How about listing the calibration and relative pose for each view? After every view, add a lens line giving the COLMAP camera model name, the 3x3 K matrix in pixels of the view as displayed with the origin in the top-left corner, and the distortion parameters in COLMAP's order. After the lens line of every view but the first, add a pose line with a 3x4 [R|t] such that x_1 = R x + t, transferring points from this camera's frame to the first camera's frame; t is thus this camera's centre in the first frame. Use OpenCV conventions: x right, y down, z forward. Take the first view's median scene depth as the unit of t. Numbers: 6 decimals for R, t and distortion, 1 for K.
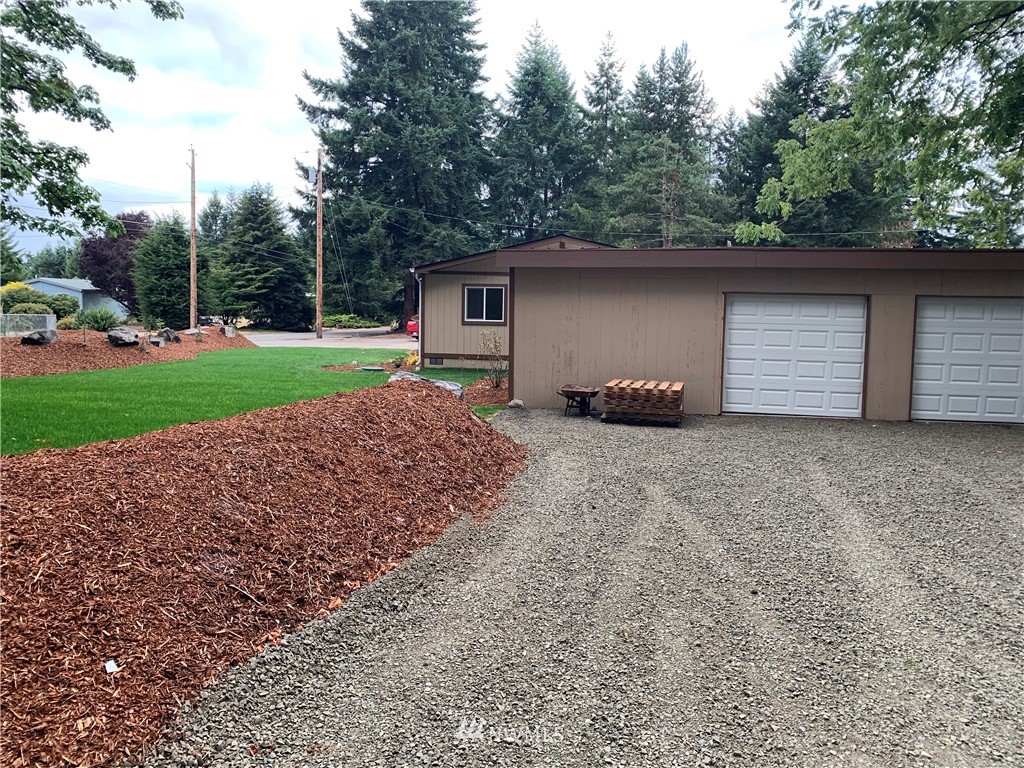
lens RADIAL K [[796.3, 0, 512.0], [0, 796.3, 384.0], [0, 0, 1]] dist [0.004239, -0.041726]
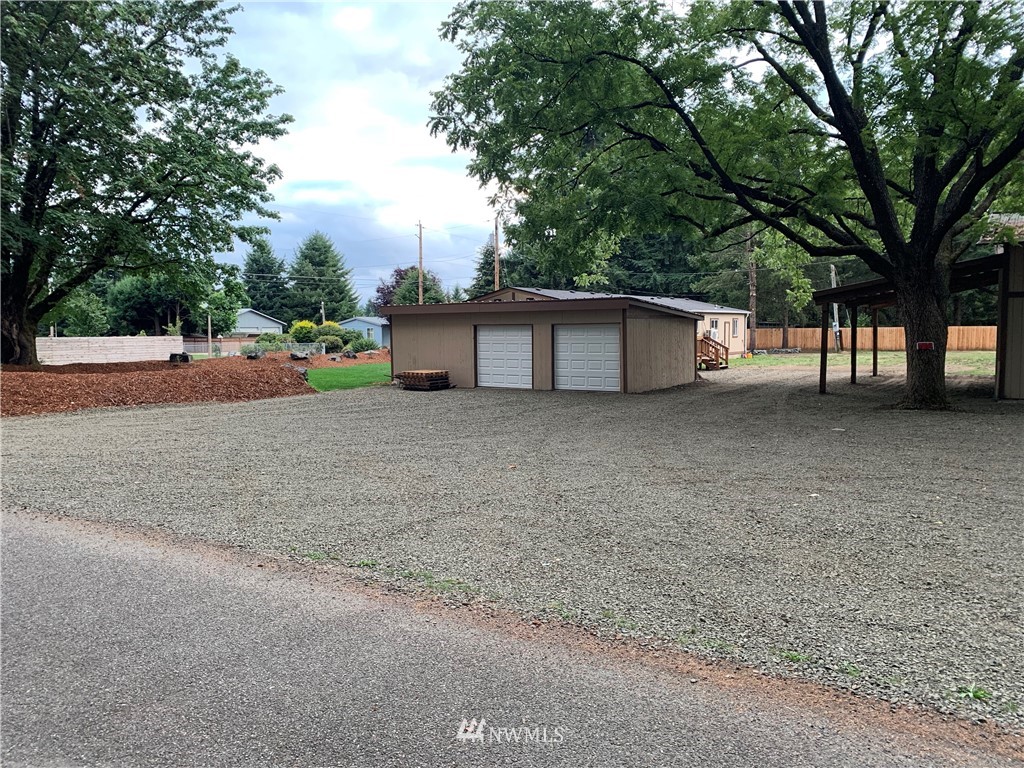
lens RADIAL K [[796.3, 0, 512.0], [0, 796.3, 384.0], [0, 0, 1]] dist [0.004239, -0.041726]
pose [[0.910047, 0.002758, -0.414496, 1.119924], [-0.015245, 0.999524, -0.026819, 0.077607], [0.414225, 0.030726, 0.909656, -0.702842]]
